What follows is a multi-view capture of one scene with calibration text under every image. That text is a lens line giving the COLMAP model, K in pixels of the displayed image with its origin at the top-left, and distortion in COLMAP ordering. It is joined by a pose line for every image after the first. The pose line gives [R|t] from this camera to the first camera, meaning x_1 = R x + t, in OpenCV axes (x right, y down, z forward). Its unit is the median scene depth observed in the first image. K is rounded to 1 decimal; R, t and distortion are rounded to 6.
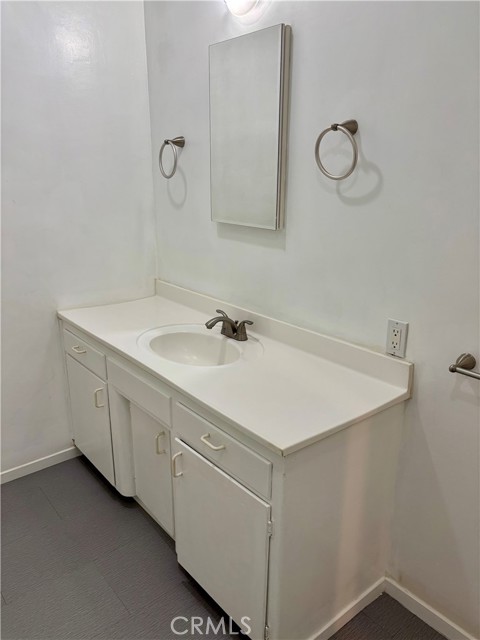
lens RADIAL K [[484.9, 0, 239.7], [0, 484.9, 320.9], [0, 0, 1]] dist [0.039118, -0.054538]
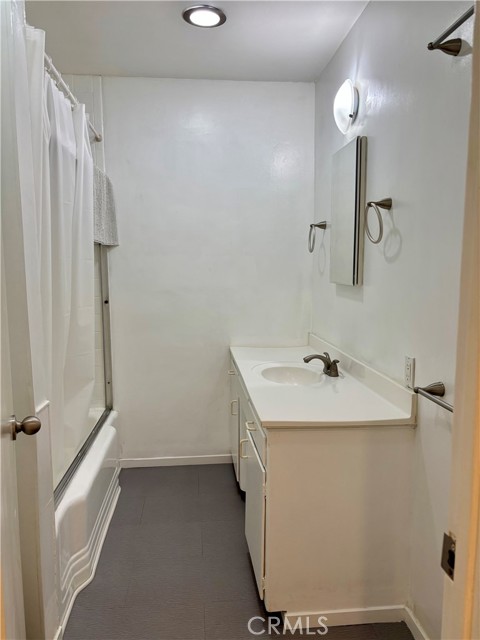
lens RADIAL K [[484.9, 0, 240.1], [0, 484.9, 320.6], [0, 0, 1]] dist [0.039118, -0.054538]
pose [[0.834179, 0.057497, -0.548488, 0.483590], [-0.157214, 0.978076, -0.136572, 0.109531], [0.528610, 0.200156, 0.824930, -0.159221]]
